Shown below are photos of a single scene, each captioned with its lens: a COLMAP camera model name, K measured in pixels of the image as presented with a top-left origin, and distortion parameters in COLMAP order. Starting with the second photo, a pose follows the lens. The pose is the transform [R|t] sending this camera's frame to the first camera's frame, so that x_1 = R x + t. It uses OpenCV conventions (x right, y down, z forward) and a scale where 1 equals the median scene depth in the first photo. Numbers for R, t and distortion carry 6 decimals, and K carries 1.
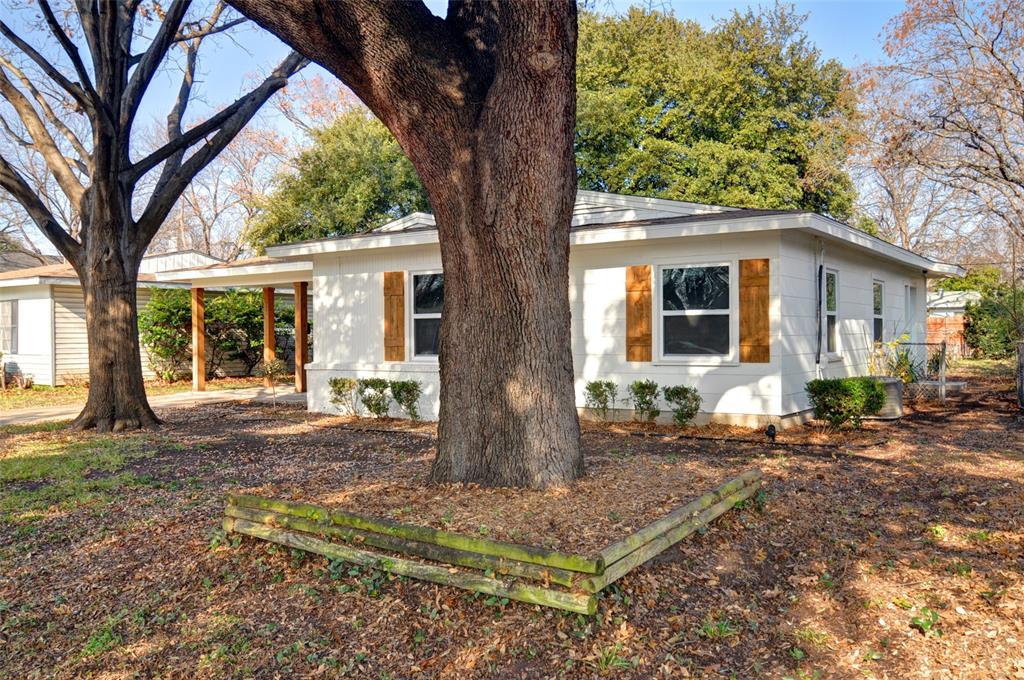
lens RADIAL K [[785.9, 0, 517.6], [0, 785.9, 332.5], [0, 0, 1]] dist [-0.013200, -0.008140]
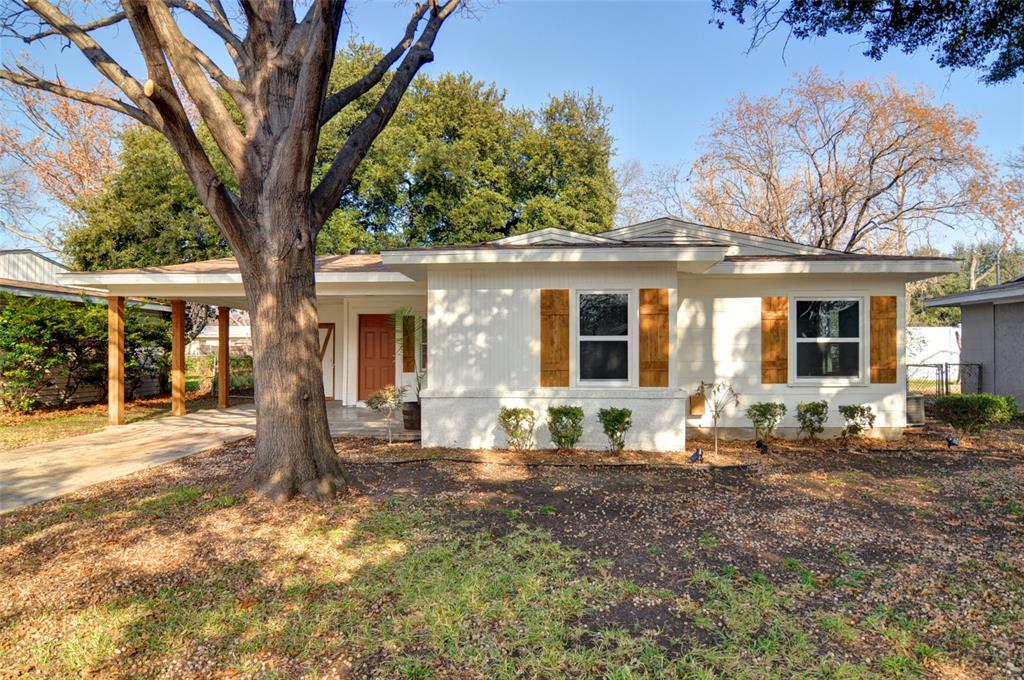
lens RADIAL K [[632.8, 0, 509.5], [0, 632.8, 350.4], [0, 0, 1]] dist [-0.009539, -0.001125]
pose [[0.873980, 0.010854, 0.485840, -0.597673], [-0.007418, 0.999932, -0.008994, 0.001675], [-0.485904, 0.004257, 0.874002, 0.400551]]
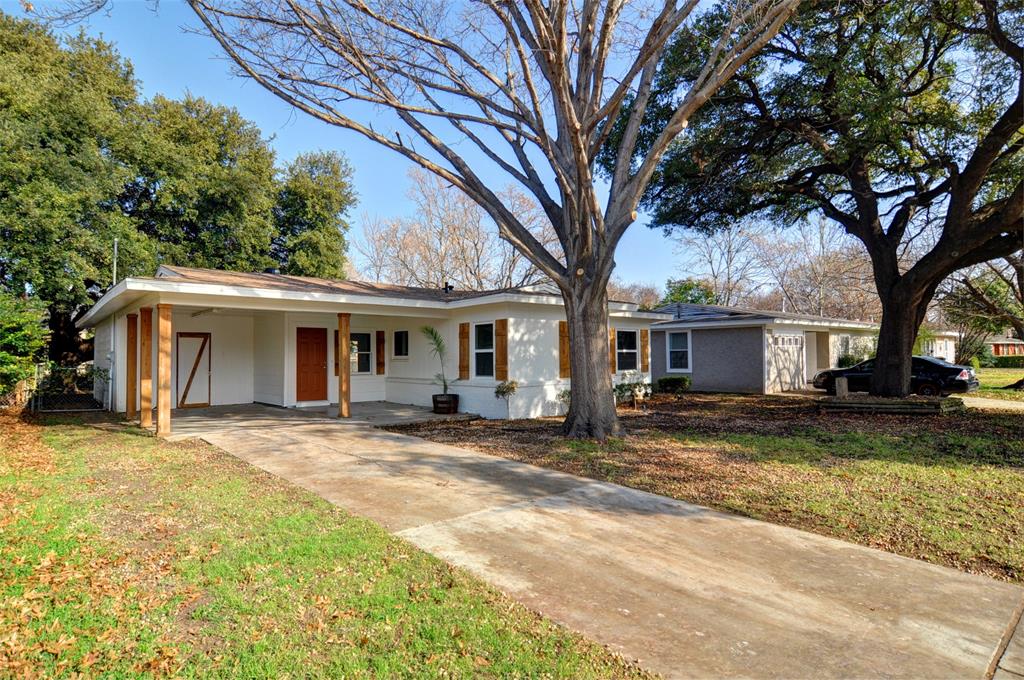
lens RADIAL K [[548.2, 0, 504.1], [0, 548.2, 345.8], [0, 0, 1]] dist [-0.019277, 0.011185]
pose [[0.270938, 0.032324, 0.962054, -1.334413], [0.013343, 0.999214, -0.037330, 0.013760], [-0.962504, 0.022950, 0.270294, 0.868678]]
